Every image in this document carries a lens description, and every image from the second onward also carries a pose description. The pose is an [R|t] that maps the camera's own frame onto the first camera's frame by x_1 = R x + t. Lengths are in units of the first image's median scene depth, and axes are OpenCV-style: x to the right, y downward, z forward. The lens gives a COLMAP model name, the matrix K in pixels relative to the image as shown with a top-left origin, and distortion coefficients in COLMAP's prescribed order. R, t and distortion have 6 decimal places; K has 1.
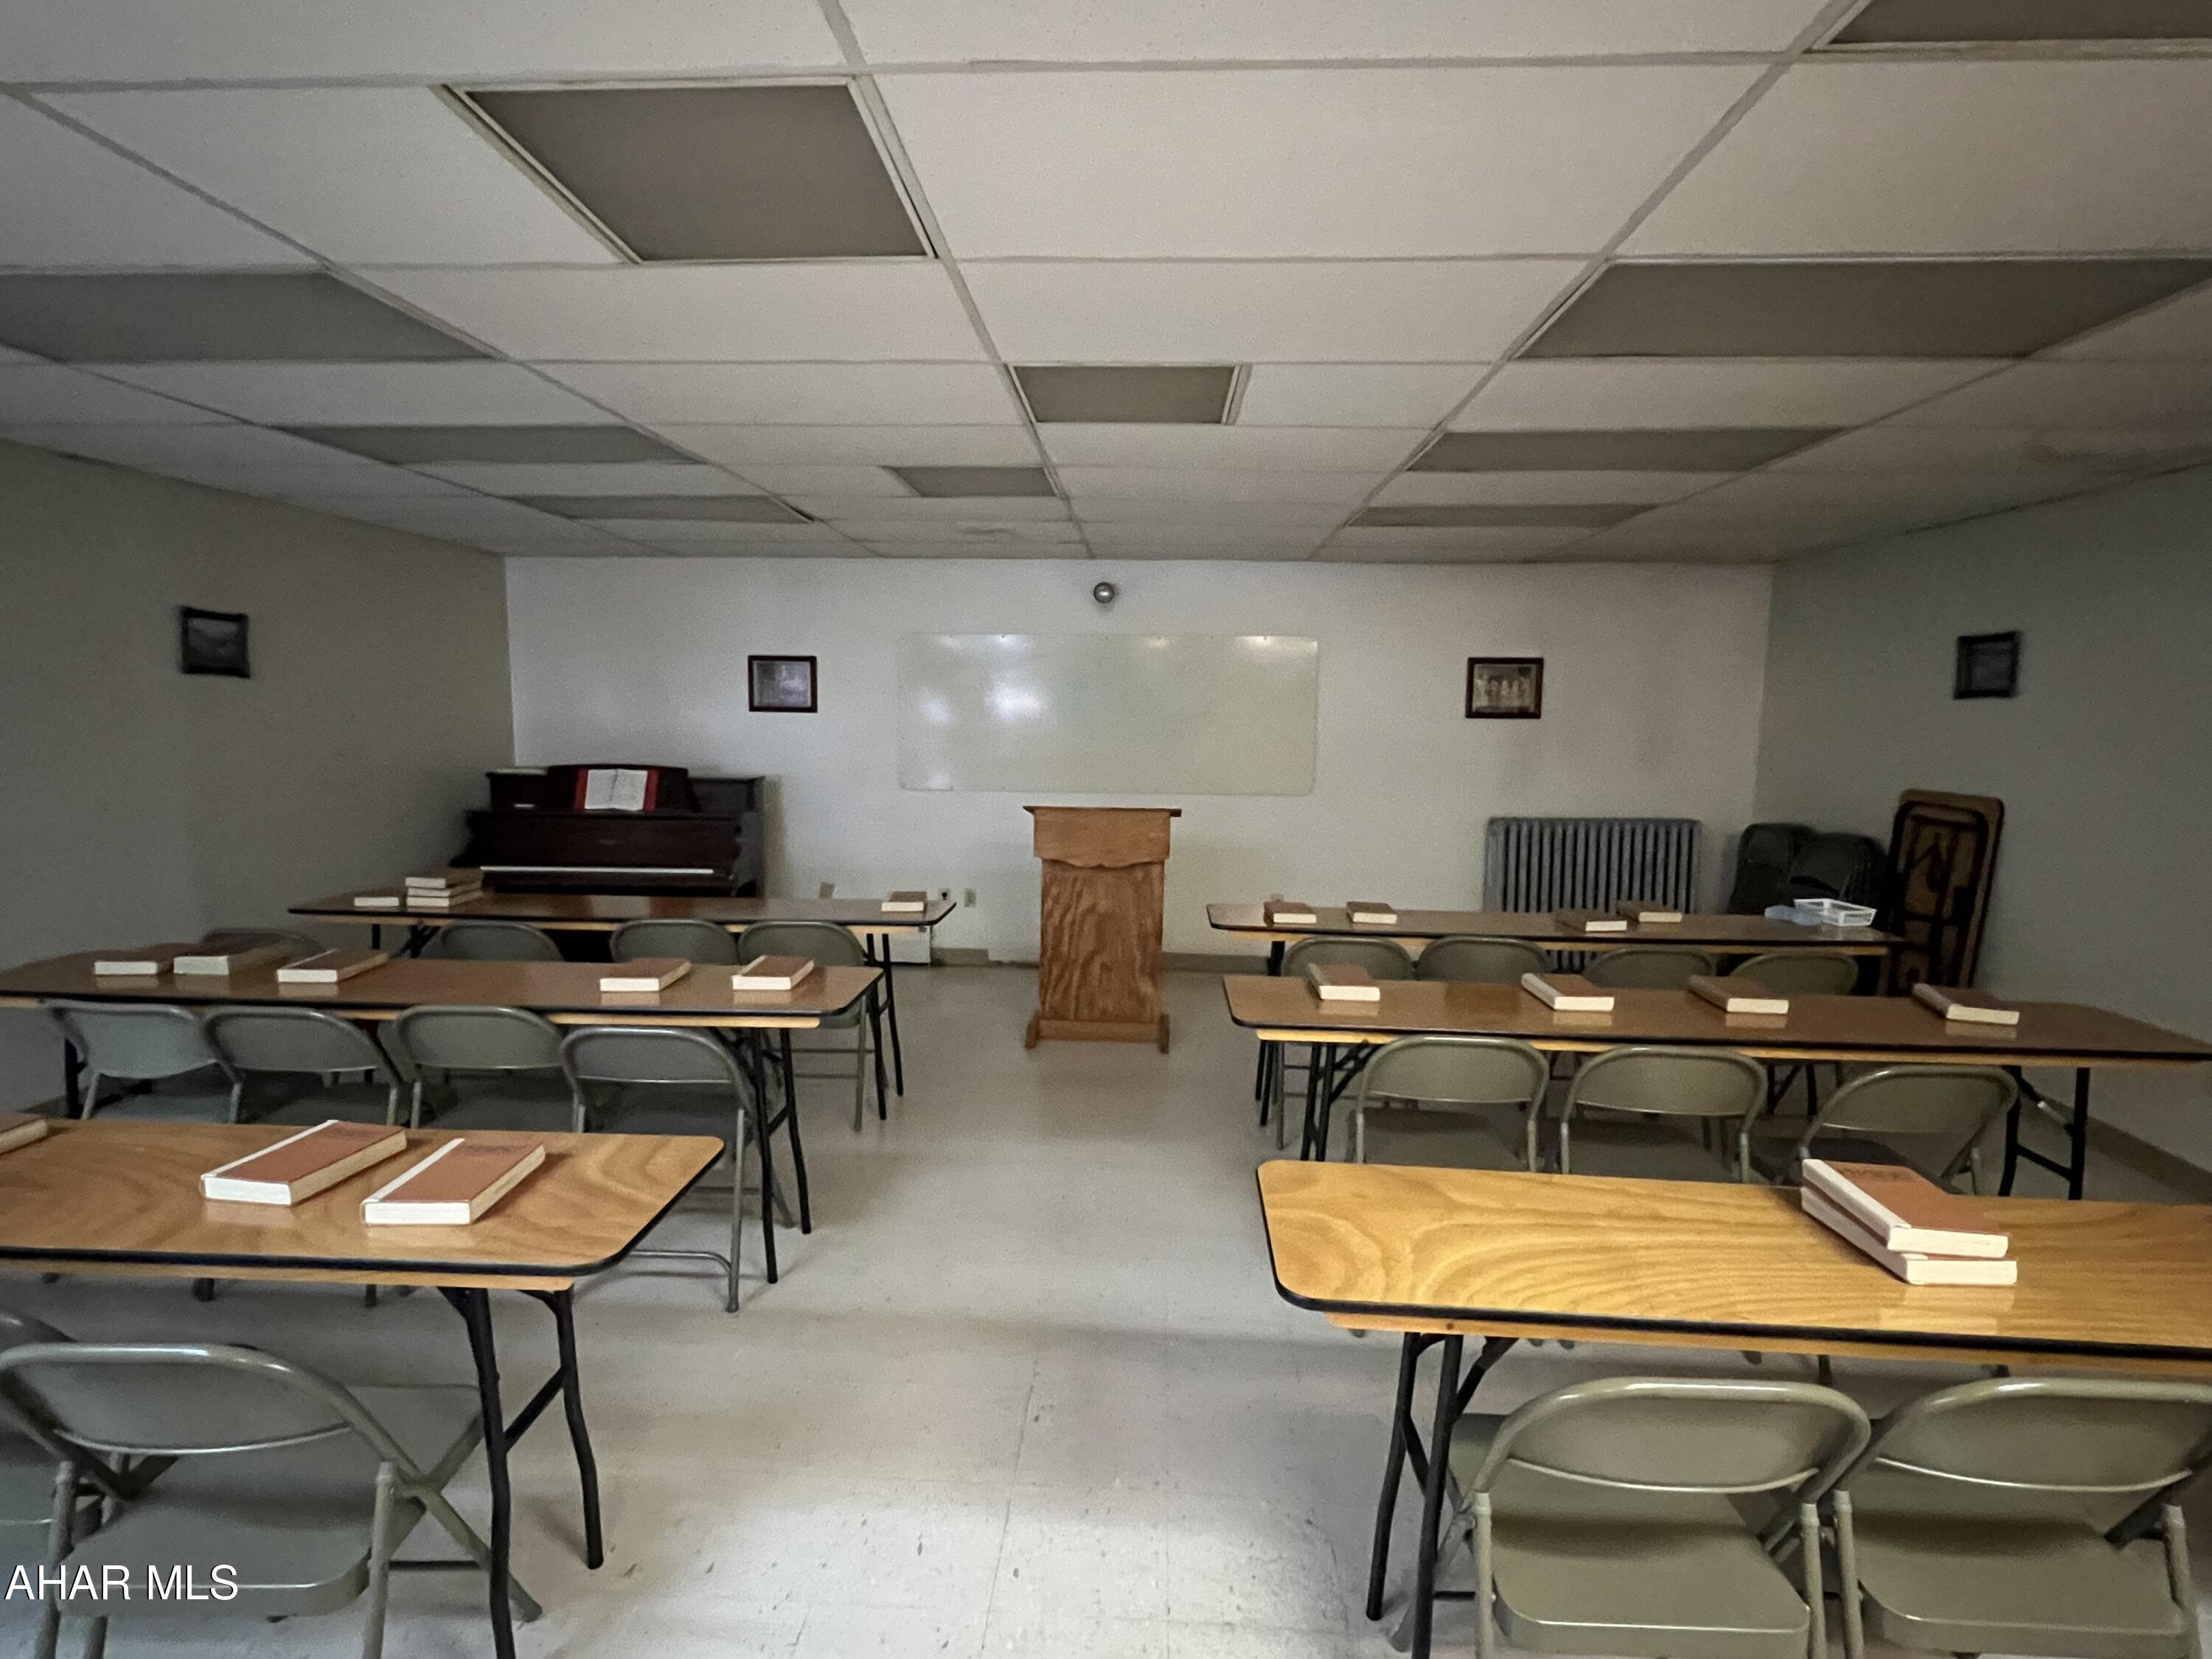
lens RADIAL K [[1092.2, 0, 1107.6], [0, 1092.2, 831.7], [0, 0, 1]] dist [0.005075, -0.008036]
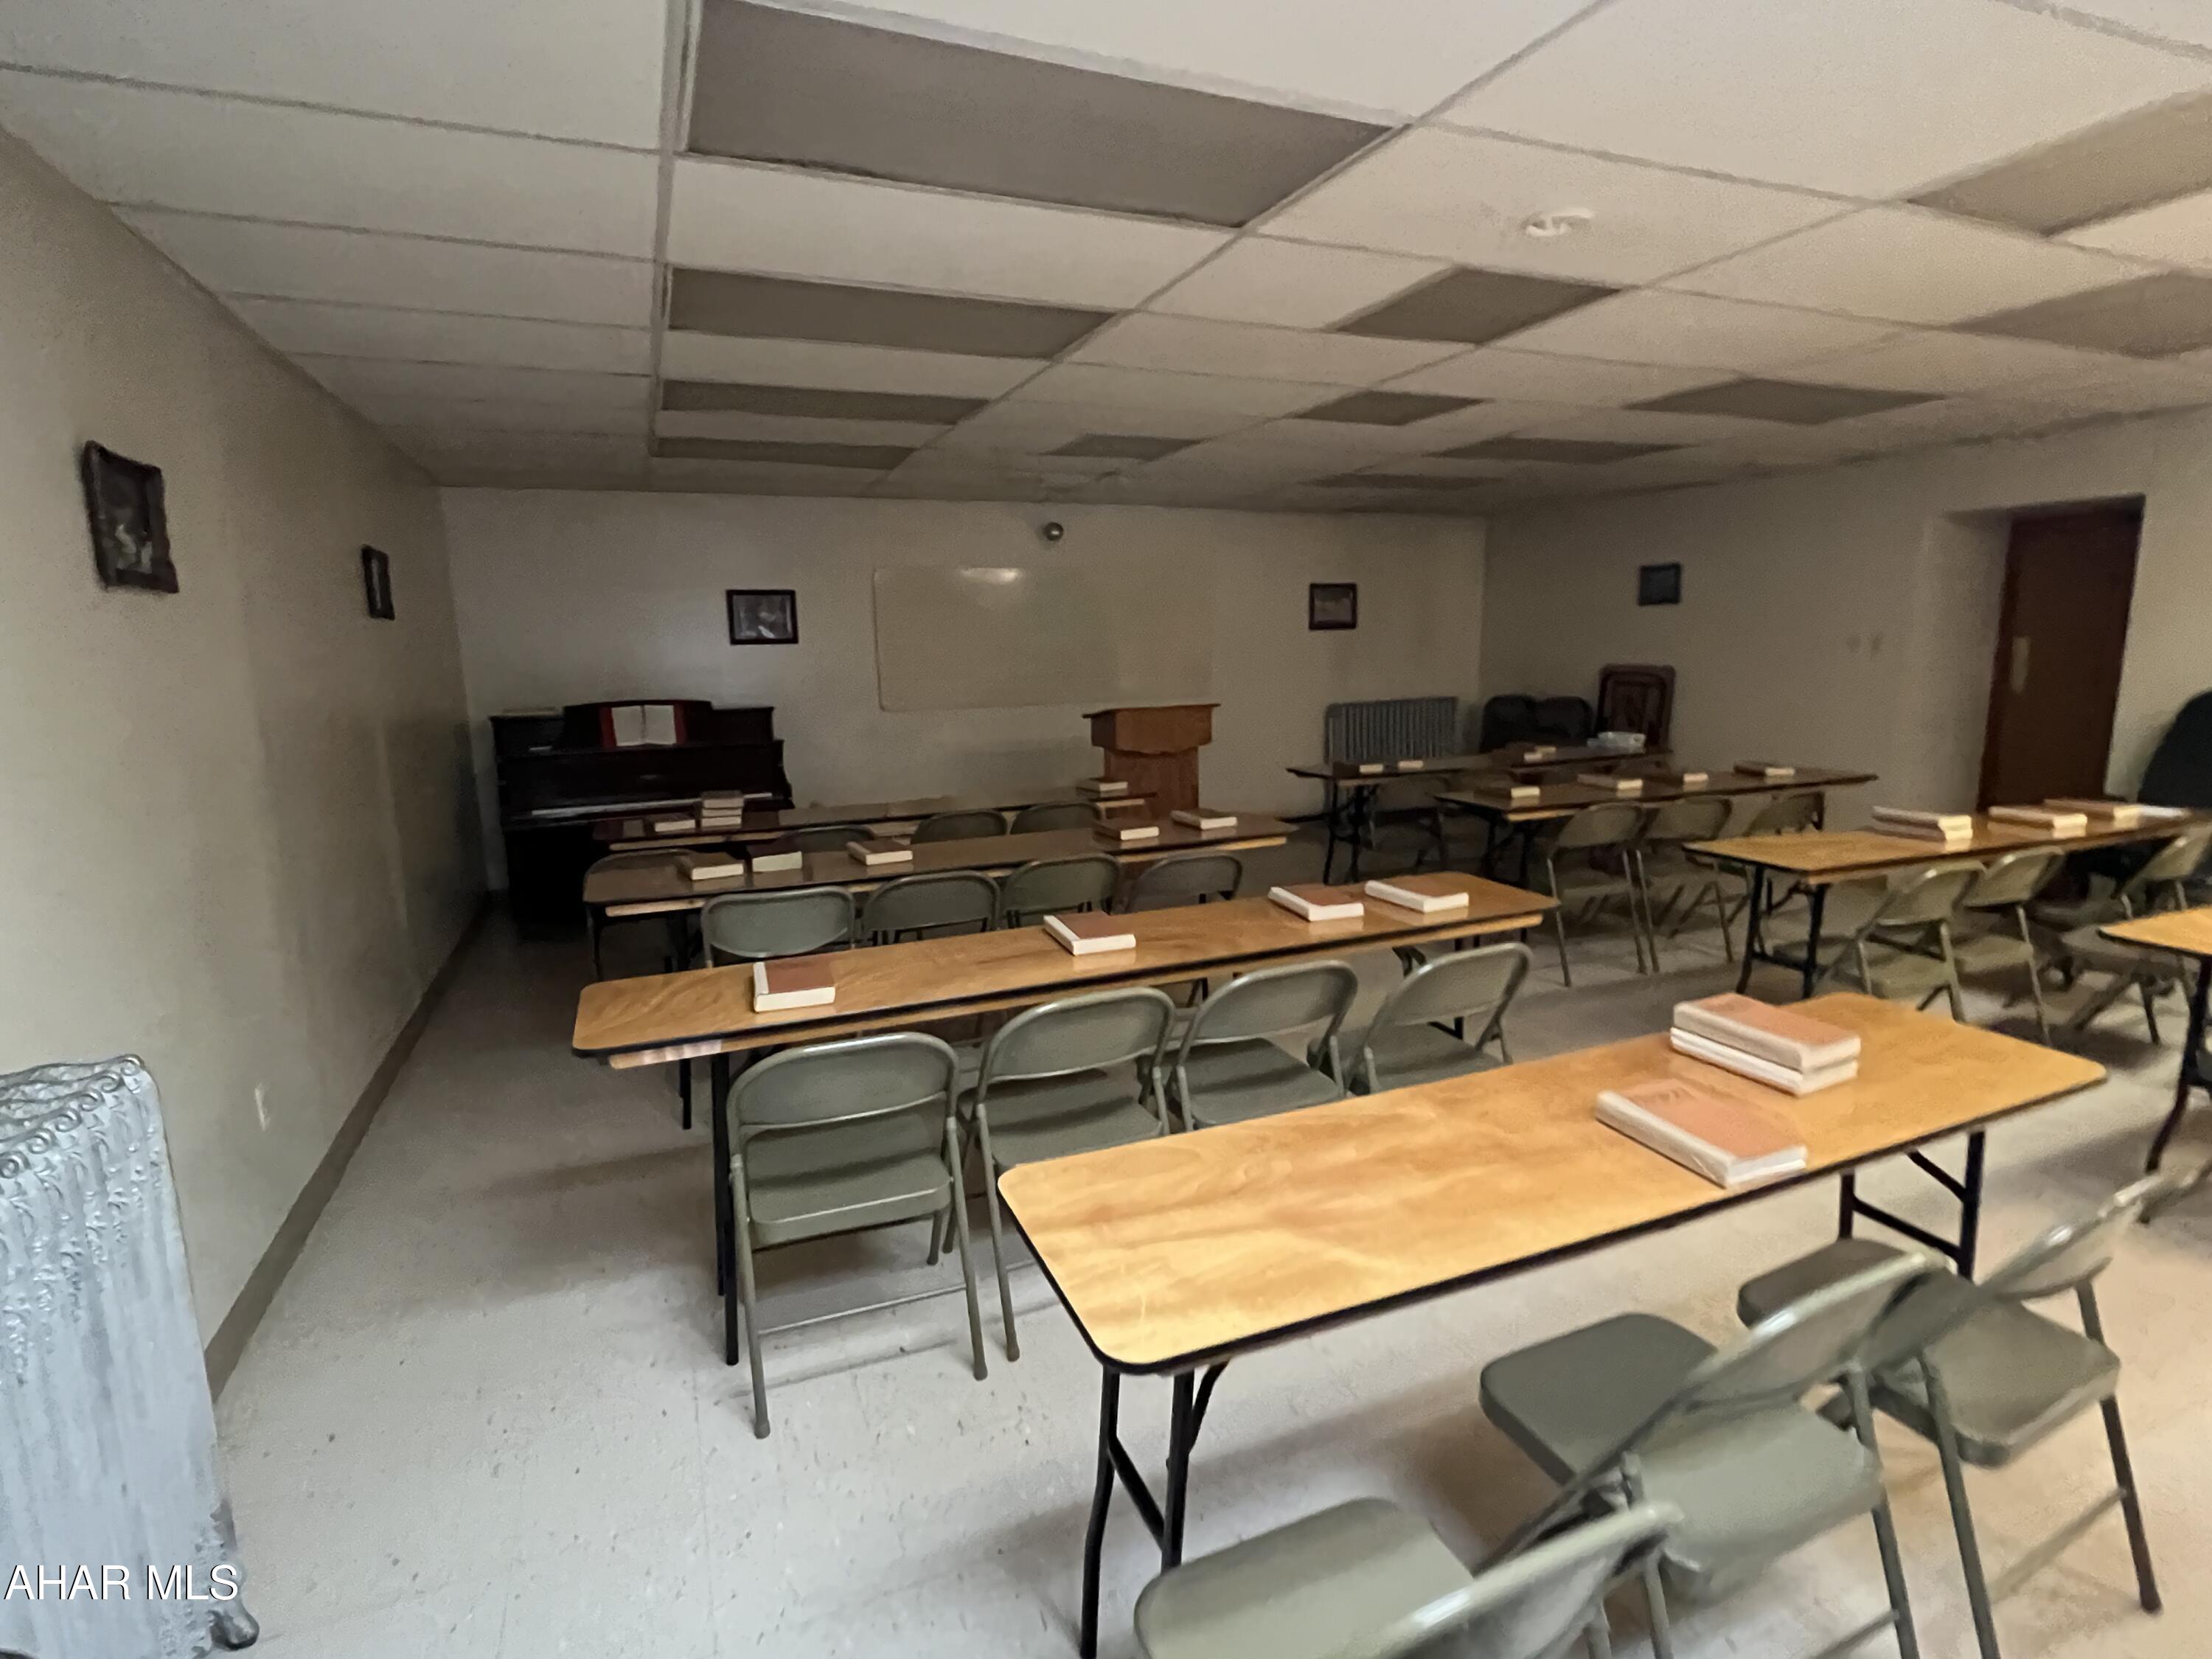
lens RADIAL K [[1092.2, 0, 1107.6], [0, 1092.2, 831.7], [0, 0, 1]] dist [0.005075, -0.008036]
pose [[0.902951, -0.107707, 0.416027, -0.492957], [0.079909, 0.993280, 0.083718, 0.009106], [-0.422249, -0.042349, 0.905490, -0.110318]]
